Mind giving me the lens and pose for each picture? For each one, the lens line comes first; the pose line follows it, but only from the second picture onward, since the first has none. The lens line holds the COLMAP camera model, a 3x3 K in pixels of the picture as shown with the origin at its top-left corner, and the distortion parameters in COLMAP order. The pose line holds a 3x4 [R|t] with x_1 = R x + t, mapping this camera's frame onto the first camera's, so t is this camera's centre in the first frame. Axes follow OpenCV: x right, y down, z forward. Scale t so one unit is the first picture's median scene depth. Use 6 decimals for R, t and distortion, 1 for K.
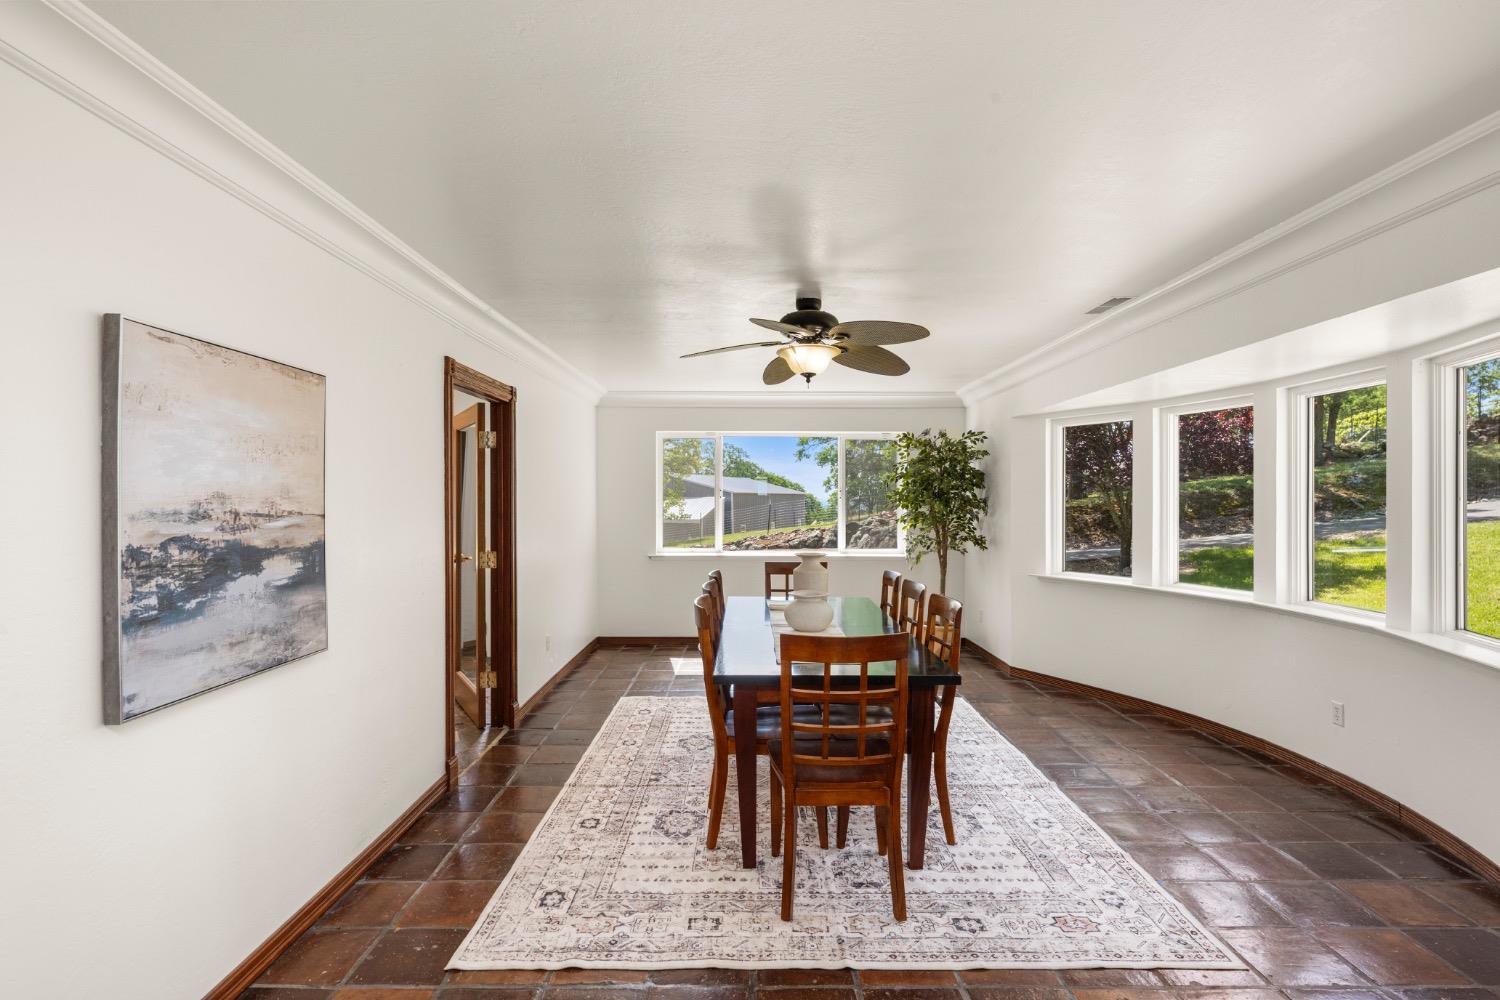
lens RADIAL K [[757.3, 0, 749.9], [0, 757.3, 500.9], [0, 0, 1]] dist [0.002401, 0.000508]
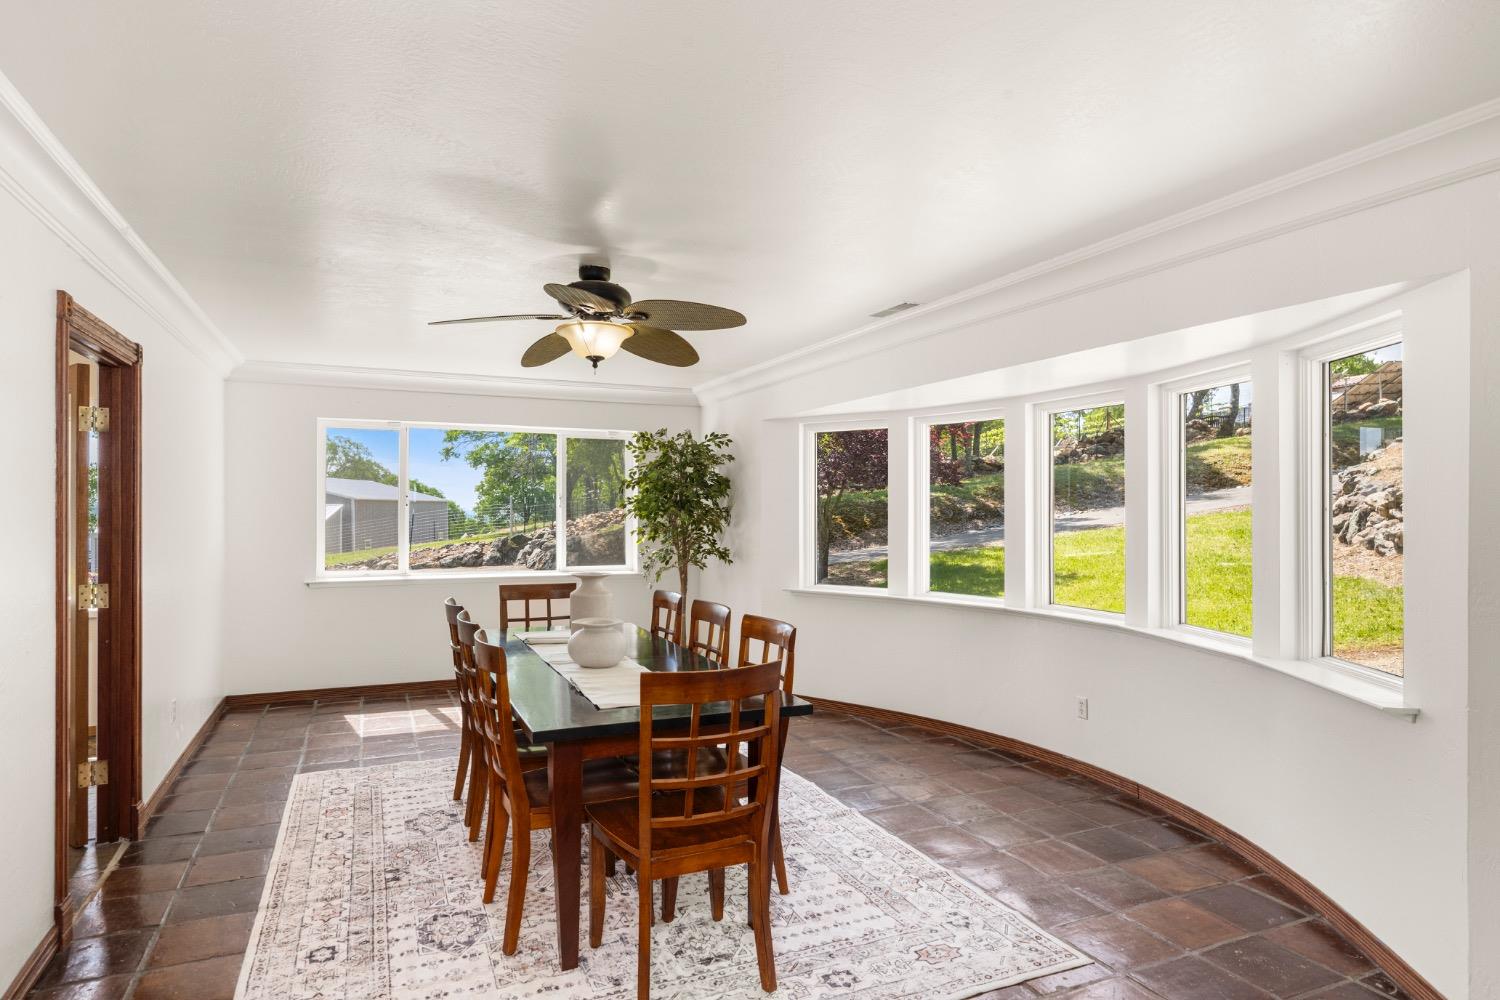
lens RADIAL K [[866.3, 0, 749.2], [0, 866.3, 499.5], [0, 0, 1]] dist [0.001645, 0.001225]
pose [[0.912752, 0.006271, 0.408466, -0.150565], [-0.001388, 0.999924, -0.012251, 0.000120], [-0.408512, 0.010615, 0.912691, 0.060654]]
